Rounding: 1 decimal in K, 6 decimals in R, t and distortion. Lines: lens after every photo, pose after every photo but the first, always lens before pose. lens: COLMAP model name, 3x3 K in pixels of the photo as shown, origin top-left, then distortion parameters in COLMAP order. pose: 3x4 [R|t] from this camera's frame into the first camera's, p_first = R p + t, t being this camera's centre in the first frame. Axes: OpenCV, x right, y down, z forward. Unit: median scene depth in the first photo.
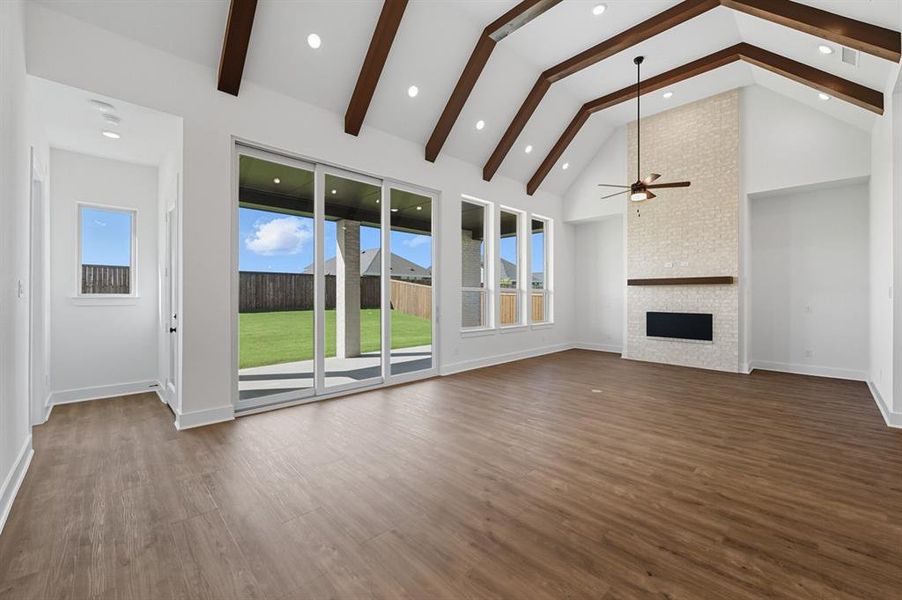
lens RADIAL K [[364.7, 0, 455.1], [0, 364.7, 294.1], [0, 0, 1]] dist [-0.000191, -0.000056]
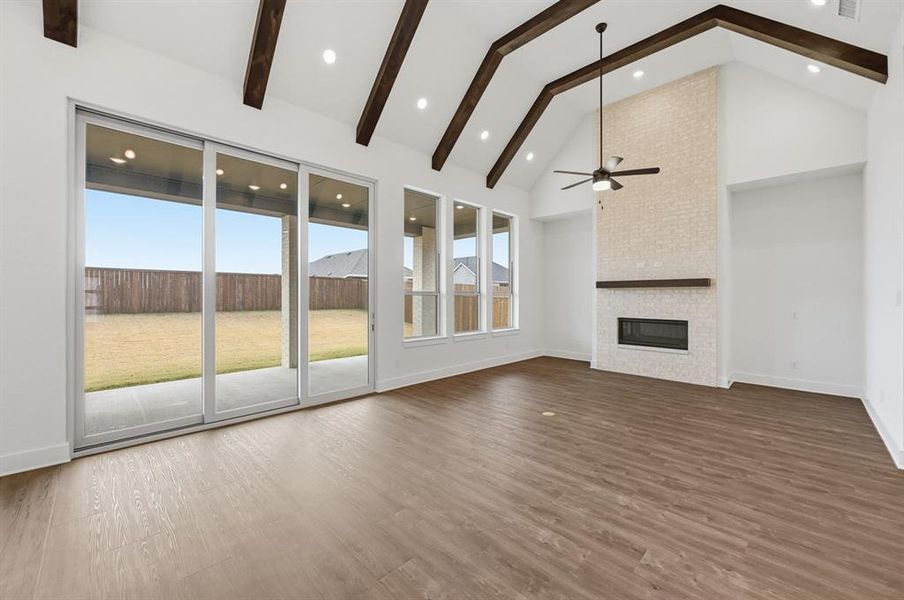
lens RADIAL K [[358.2, 0, 452.6], [0, 358.2, 294.7], [0, 0, 1]] dist [-0.000630, 0.000269]
pose [[0.999901, 0.000358, 0.014073, 0.121794], [-0.000342, 0.999999, -0.001167, -0.007145], [-0.014073, 0.001162, 0.999900, 0.137880]]
